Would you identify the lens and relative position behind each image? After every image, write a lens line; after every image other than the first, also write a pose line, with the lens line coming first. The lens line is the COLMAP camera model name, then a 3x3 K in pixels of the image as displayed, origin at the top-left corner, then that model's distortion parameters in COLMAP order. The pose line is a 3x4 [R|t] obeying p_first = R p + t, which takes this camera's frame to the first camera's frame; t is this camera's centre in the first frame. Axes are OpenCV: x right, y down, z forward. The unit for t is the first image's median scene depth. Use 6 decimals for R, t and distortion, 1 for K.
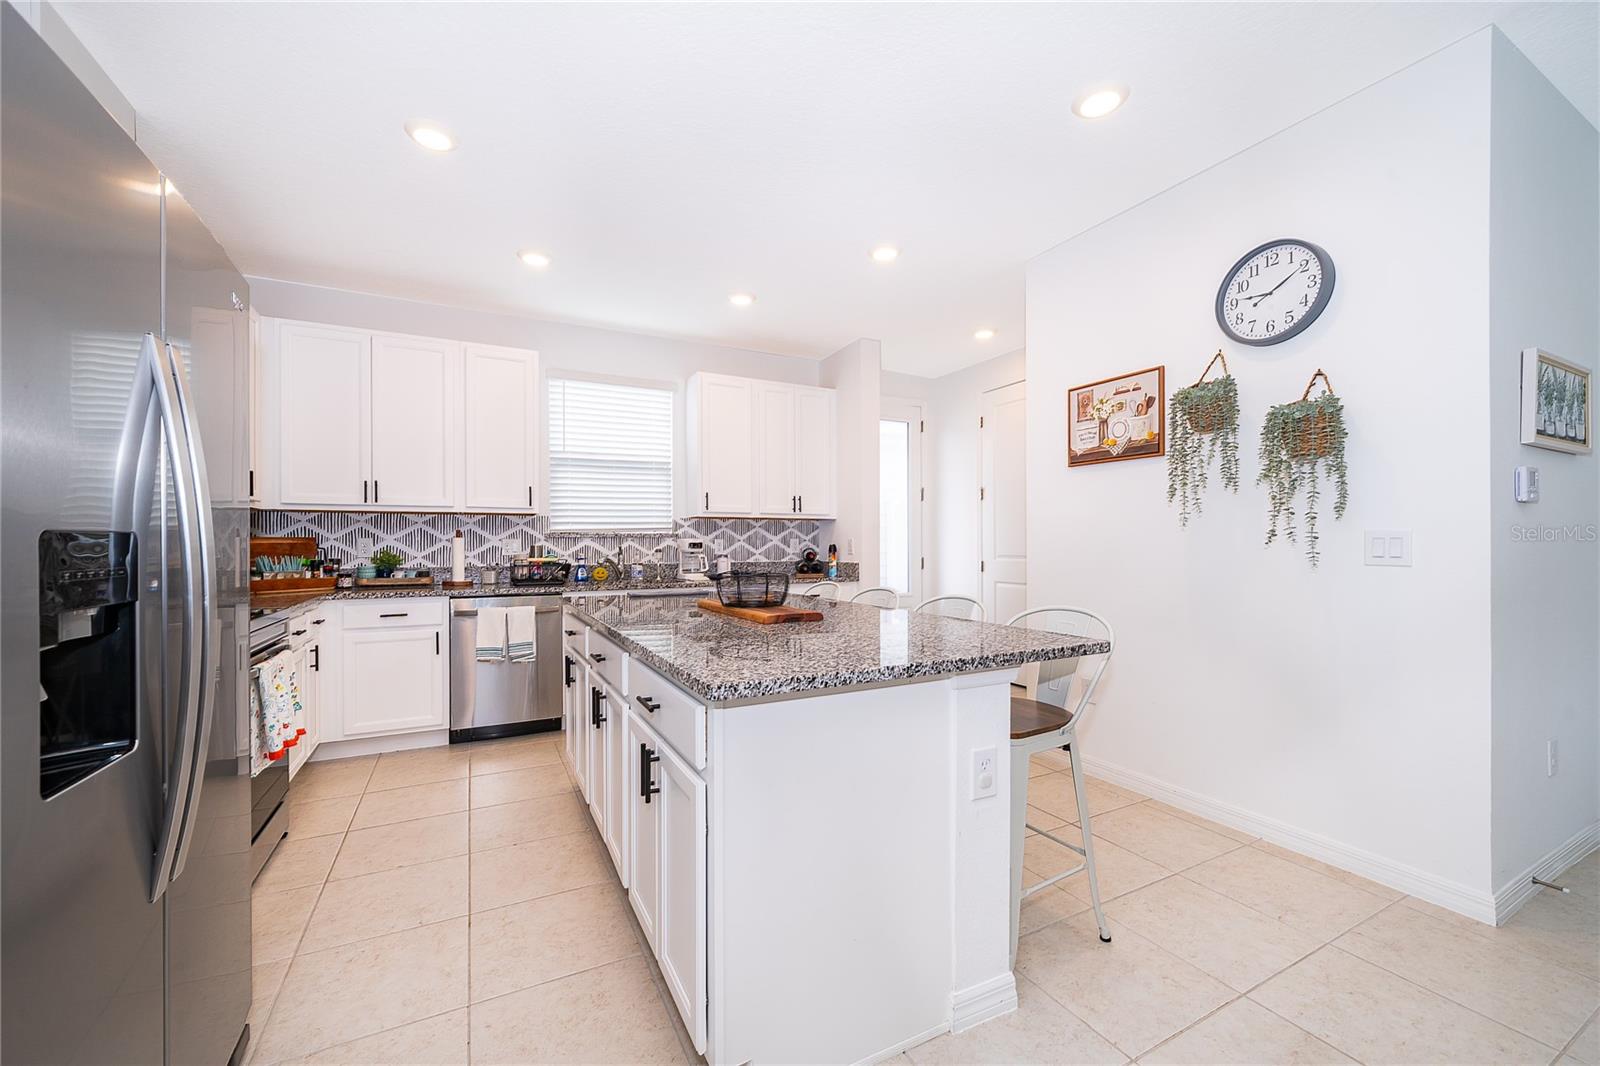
lens RADIAL K [[629.8, 0, 796.4], [0, 629.8, 543.8], [0, 0, 1]] dist [-0.001433, -0.000091]
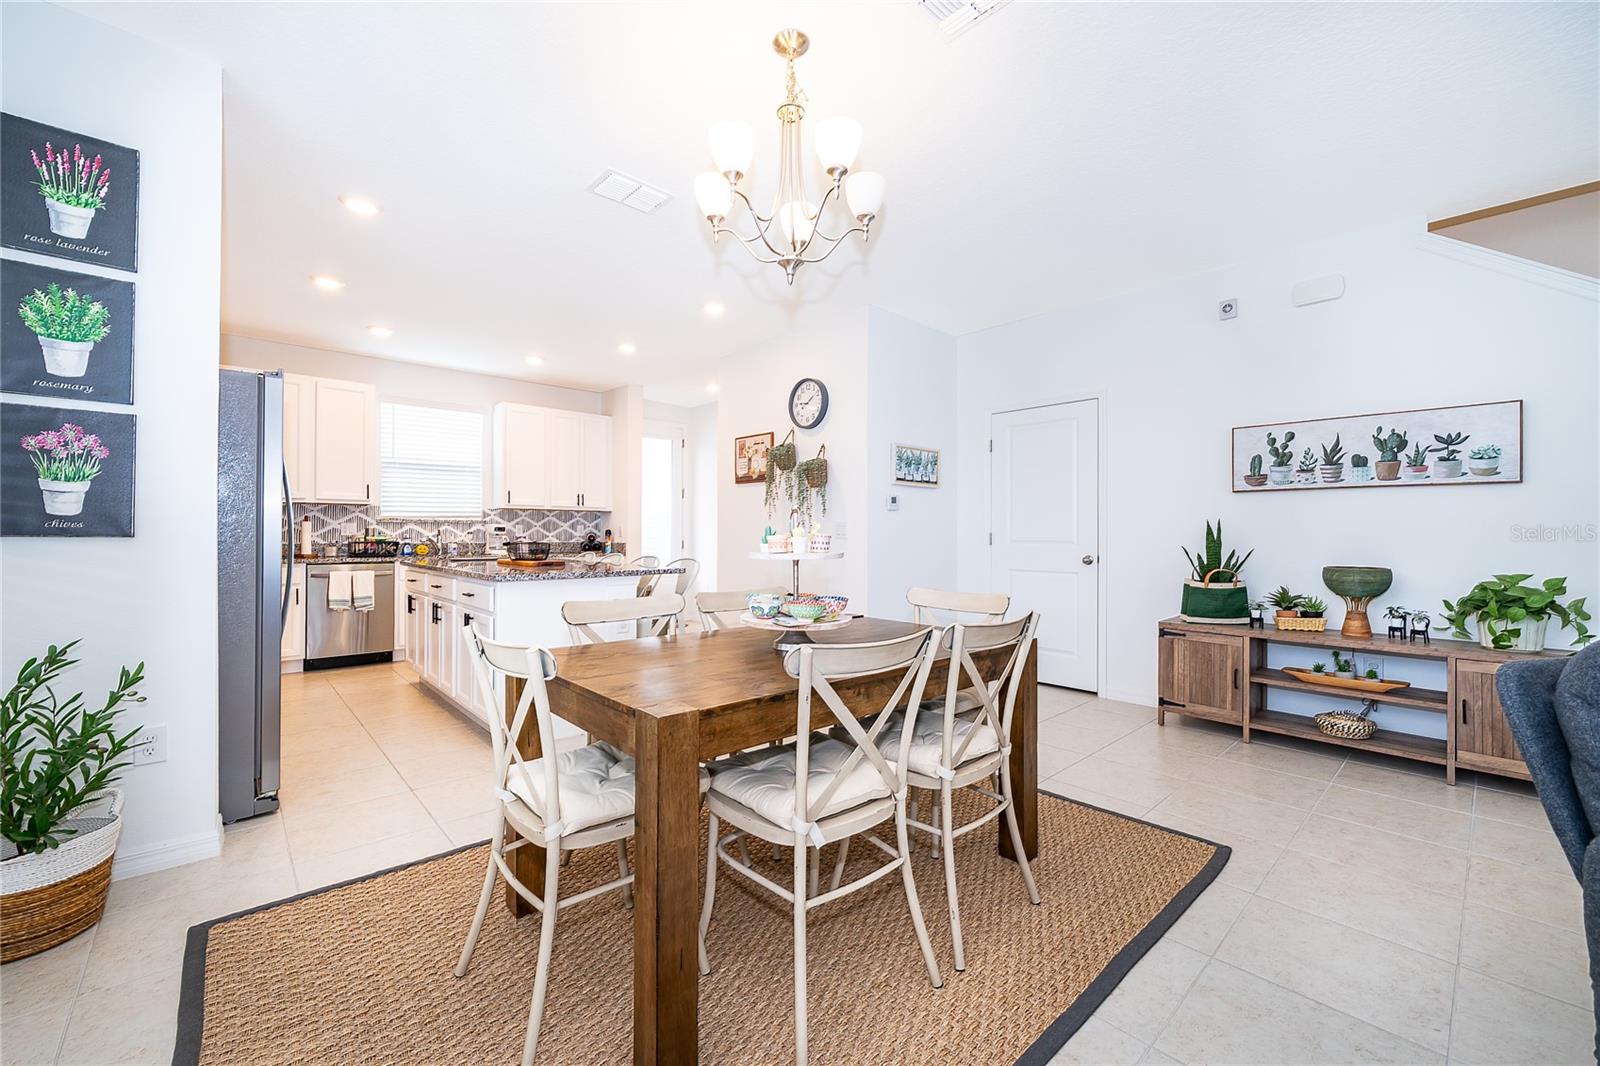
lens RADIAL K [[641.9, 0, 795.4], [0, 641.9, 534.1], [0, 0, 1]] dist [-0.002777, -0.000117]
pose [[0.966030, 0.006285, 0.258354, 0.107396], [-0.006210, 0.999980, -0.001105, 0.011679], [-0.258356, -0.000537, 0.966050, -0.548102]]
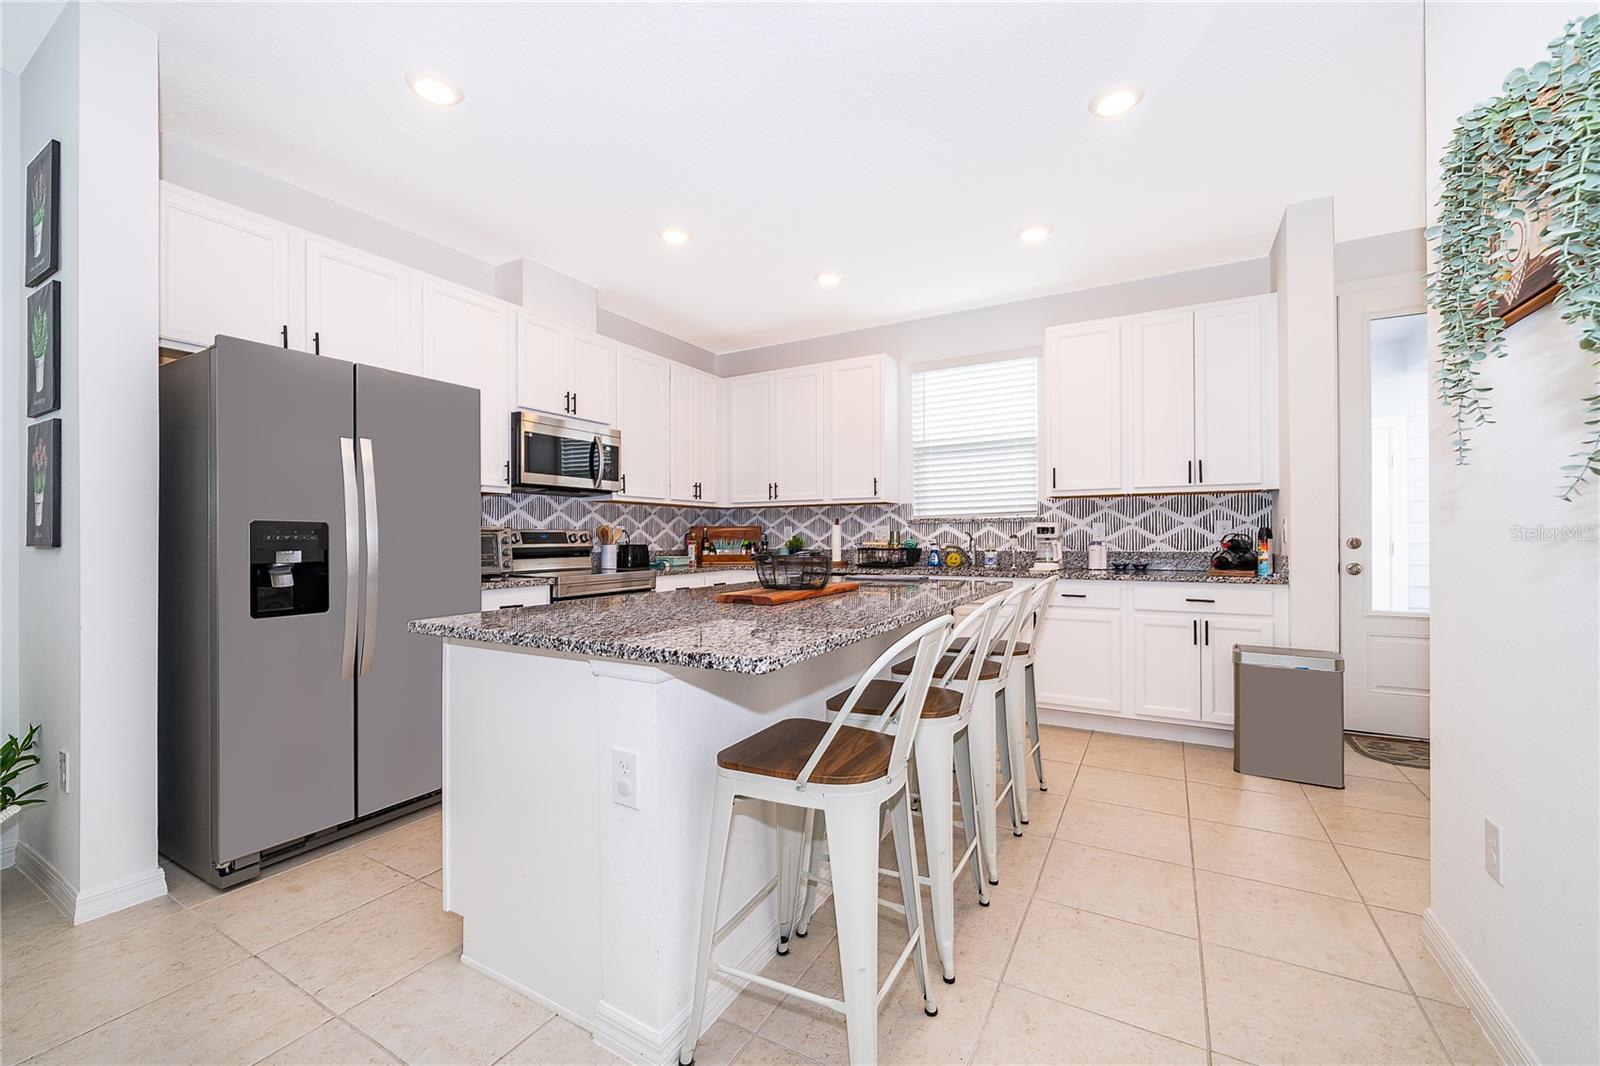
lens RADIAL K [[641.9, 0, 795.4], [0, 641.9, 534.1], [0, 0, 1]] dist [-0.002777, -0.000117]
pose [[0.540601, -0.002885, -0.841274, 0.426770], [0.003108, 0.999994, -0.001432, 0.008729], [0.841274, -0.001841, 0.540606, 0.257222]]
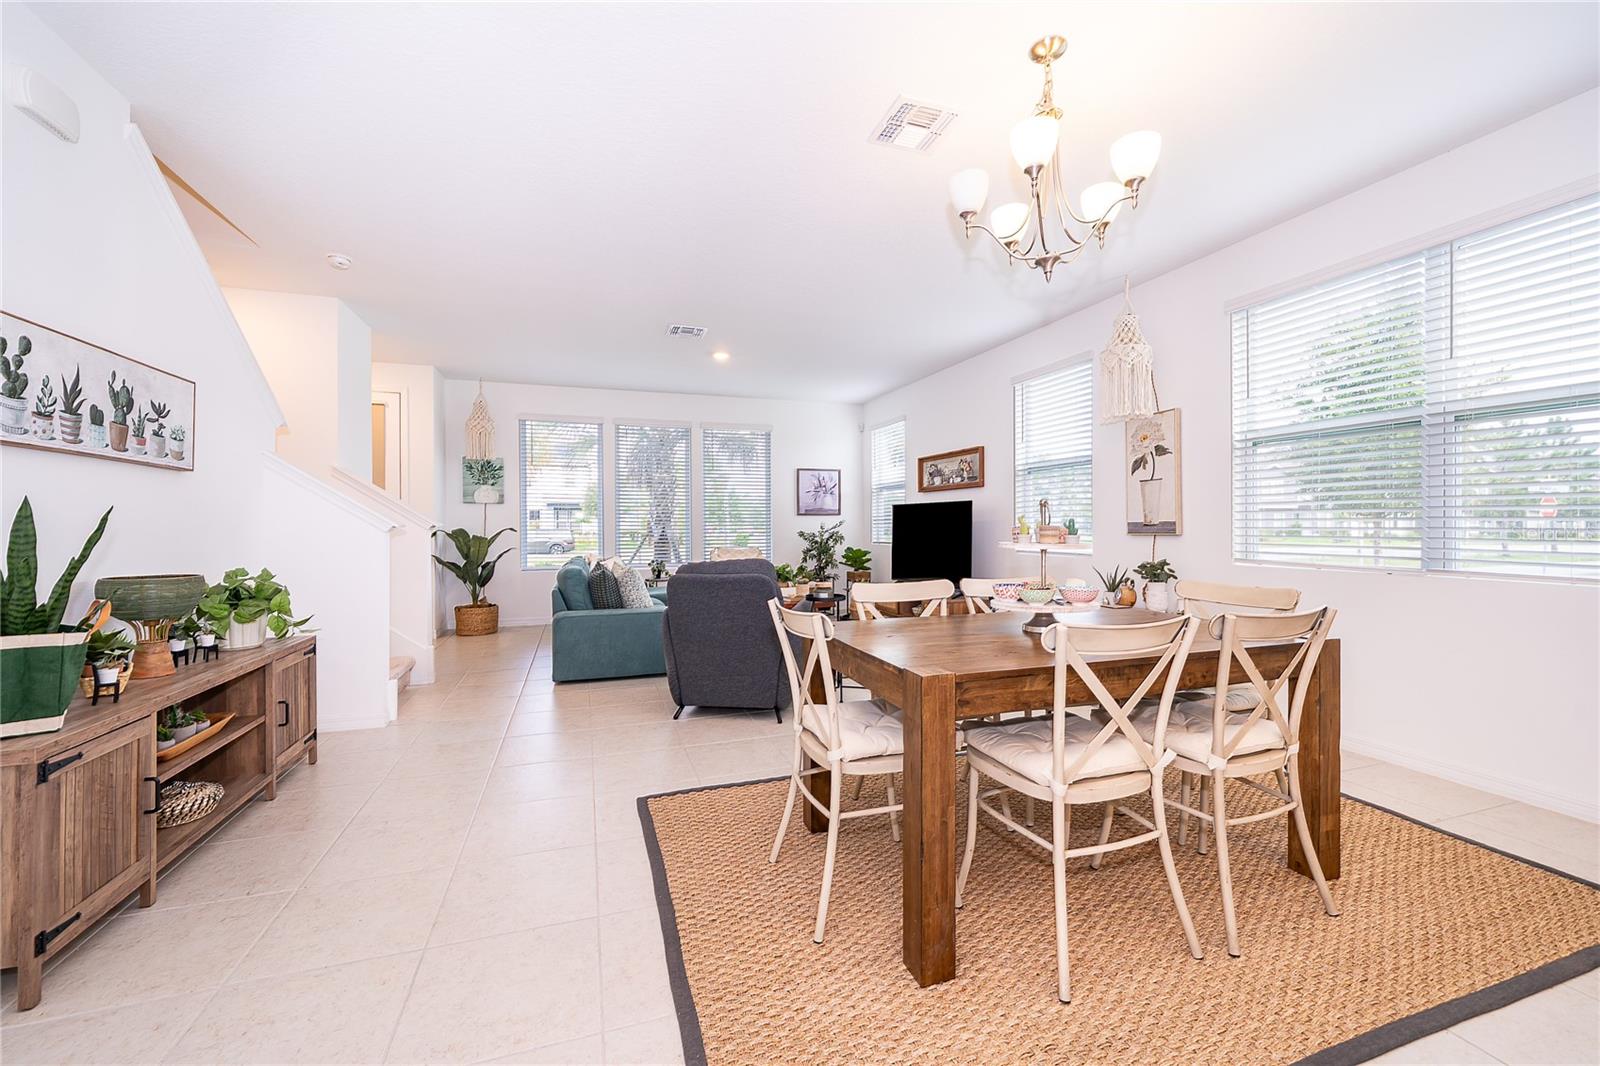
lens RADIAL K [[633.1, 0, 800.0], [0, 633.1, 533.0], [0, 0, 1]] dist [-0.003375, -0.000268]
pose [[-0.989369, 0.006374, 0.145290, 0.352112], [0.008296, 0.999886, 0.012626, 0.008590], [-0.145193, 0.013697, -0.989309, 0.453793]]
